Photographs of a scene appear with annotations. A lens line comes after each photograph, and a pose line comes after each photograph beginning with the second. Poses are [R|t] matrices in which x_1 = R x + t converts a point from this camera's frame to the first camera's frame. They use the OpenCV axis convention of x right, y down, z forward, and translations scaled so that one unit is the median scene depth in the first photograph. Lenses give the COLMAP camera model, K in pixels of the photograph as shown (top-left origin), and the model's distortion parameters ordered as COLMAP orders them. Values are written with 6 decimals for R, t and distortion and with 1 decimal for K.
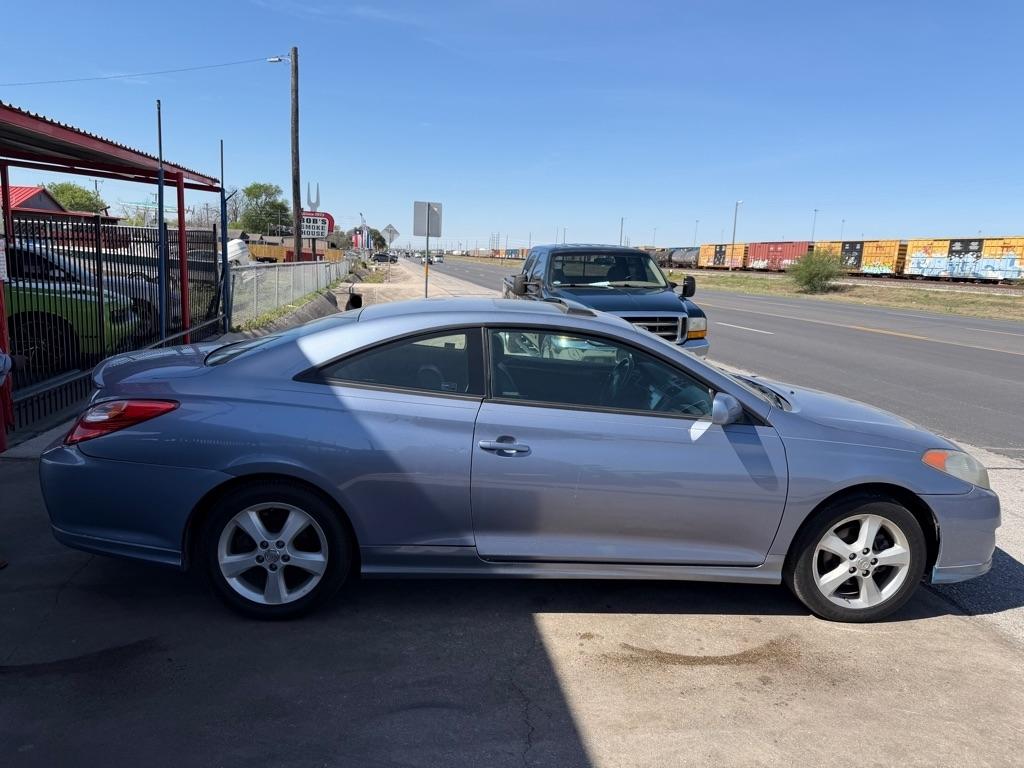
lens RADIAL K [[716.4, 0, 518.7], [0, 716.4, 388.2], [0, 0, 1]] dist [0.040082, -0.044286]
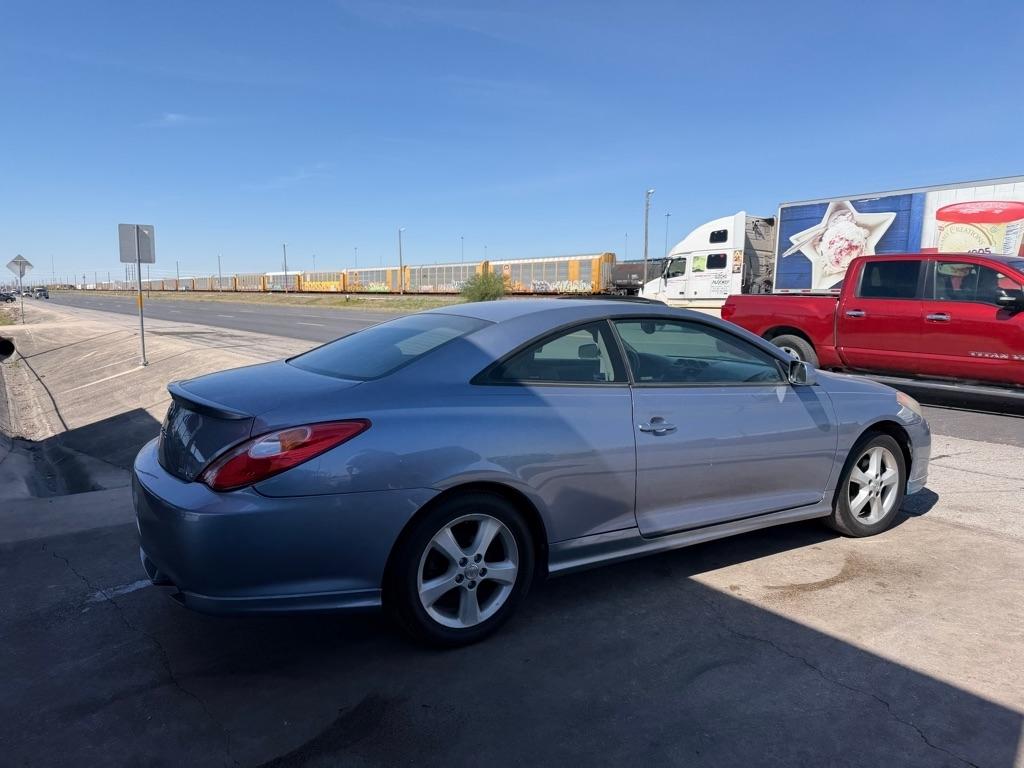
lens RADIAL K [[716.4, 0, 514.2], [0, 716.4, 380.5], [0, 0, 1]] dist [0.040082, -0.044286]
pose [[0.898587, -0.095490, 0.428279, -0.636179], [0.115097, 0.993152, -0.020054, 0.009947], [-0.423431, 0.067314, 0.903424, 0.112418]]
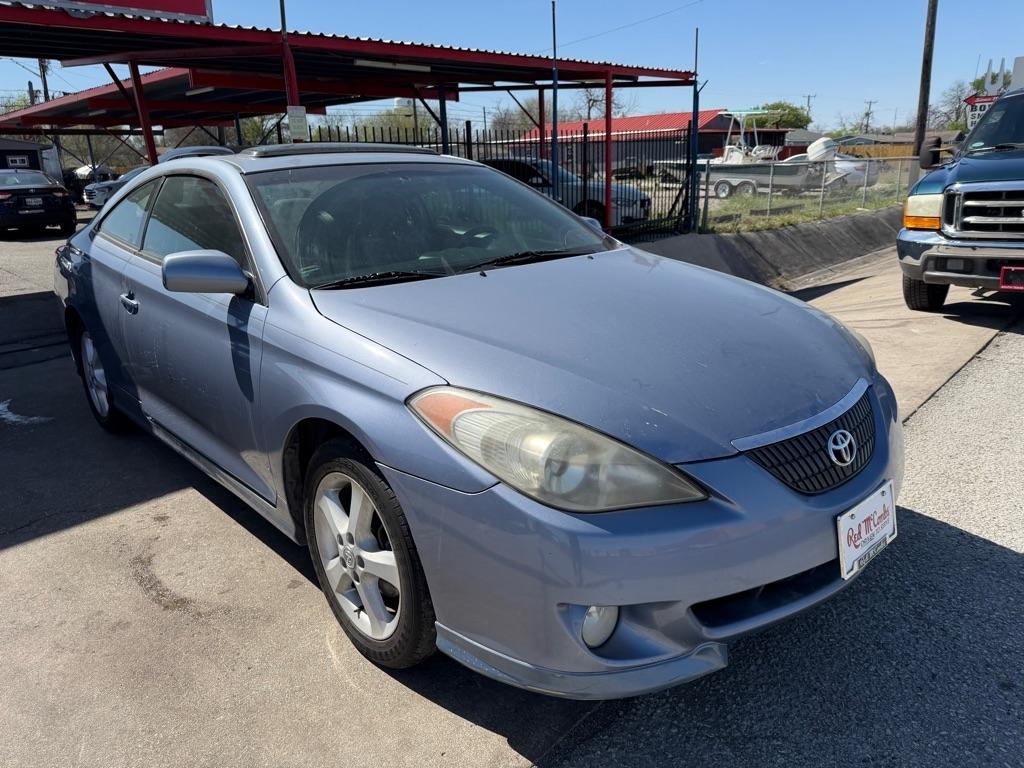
lens RADIAL K [[716.4, 0, 508.4], [0, 716.4, 383.6], [0, 0, 1]] dist [0.040082, -0.044286]
pose [[0.602855, 0.162140, -0.781202, 1.008024], [-0.076758, 0.986378, 0.145490, 0.011068], [0.794150, -0.027746, 0.607089, 0.773295]]
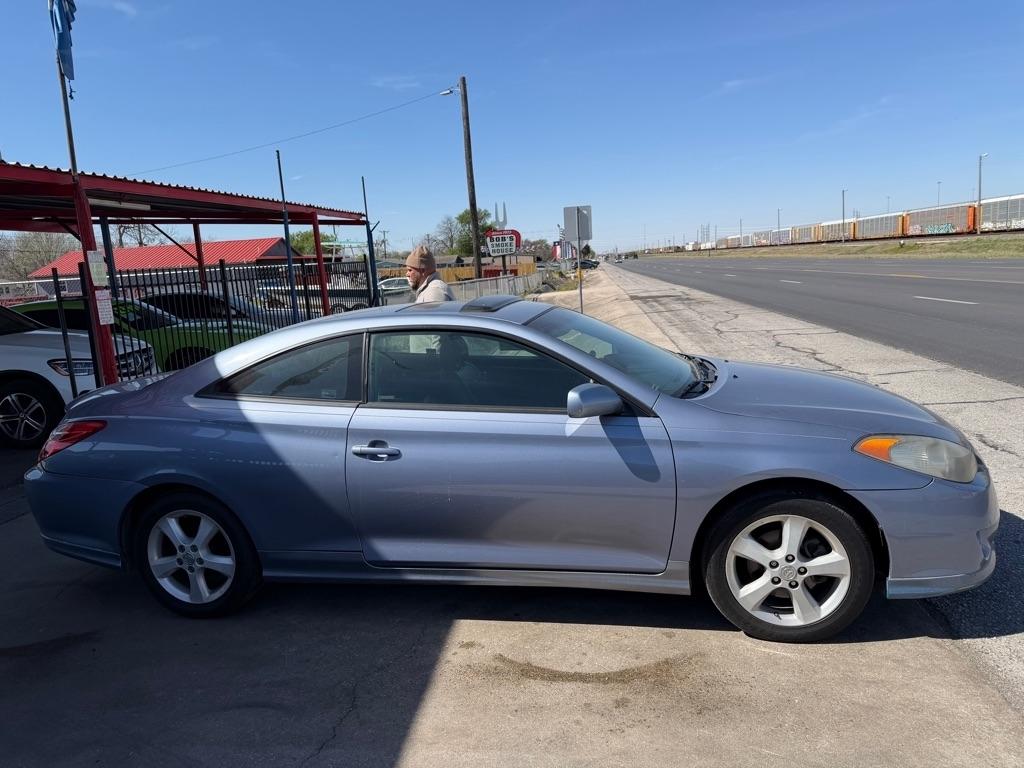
lens RADIAL K [[716.4, 0, 518.8], [0, 716.4, 387.9], [0, 0, 1]] dist [0.040082, -0.044286]
pose [[0.953650, -0.061646, -0.294534, 0.449479], [0.060351, 0.998086, -0.013494, 0.018486], [0.294803, -0.004907, 0.955546, 0.100281]]
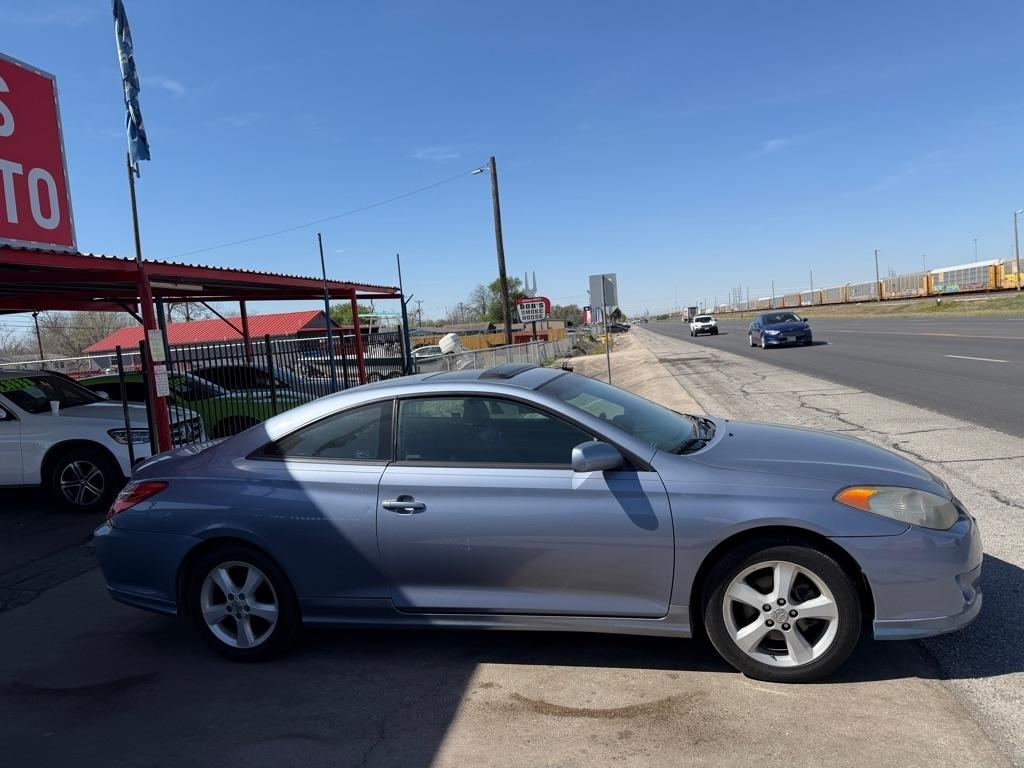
lens RADIAL K [[716.4, 0, 512.6], [0, 716.4, 385.0], [0, 0, 1]] dist [0.040082, -0.044286]
pose [[0.934914, -0.104843, -0.339034, 0.513442], [0.070912, 0.991287, -0.111001, 0.030765], [0.347718, 0.079735, 0.934203, 0.001421]]
